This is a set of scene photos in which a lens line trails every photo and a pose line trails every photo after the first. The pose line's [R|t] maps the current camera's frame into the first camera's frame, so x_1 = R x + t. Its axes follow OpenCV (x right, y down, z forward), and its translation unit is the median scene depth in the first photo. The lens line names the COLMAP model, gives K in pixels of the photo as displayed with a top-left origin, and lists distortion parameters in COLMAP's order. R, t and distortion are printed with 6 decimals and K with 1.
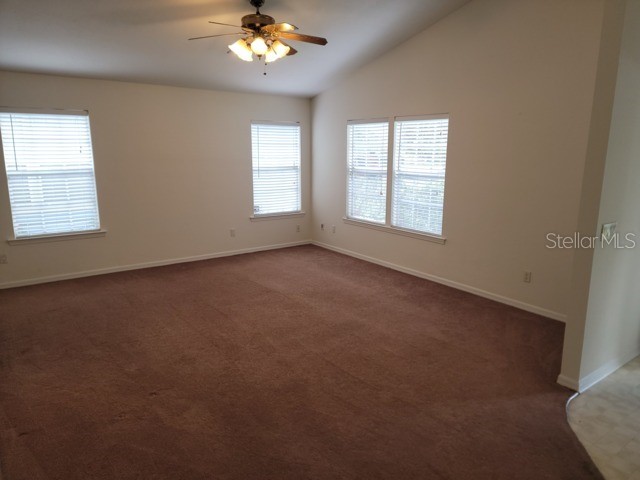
lens RADIAL K [[442.9, 0, 341.4], [0, 442.9, 248.1], [0, 0, 1]] dist [0.056155, -0.000678]
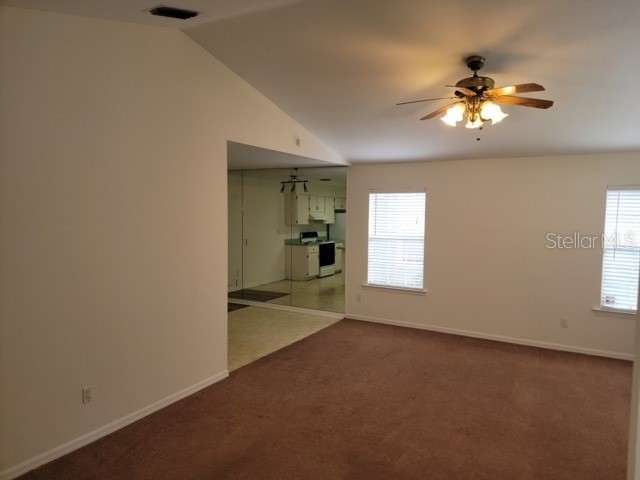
lens RADIAL K [[447.9, 0, 321.1], [0, 447.9, 242.9], [0, 0, 1]] dist [0.089154, -0.063558]
pose [[0.401079, 0.066855, -0.913601, 0.417975], [-0.214786, 0.976394, -0.022843, -0.080144], [0.890507, 0.205391, 0.405971, 0.315295]]
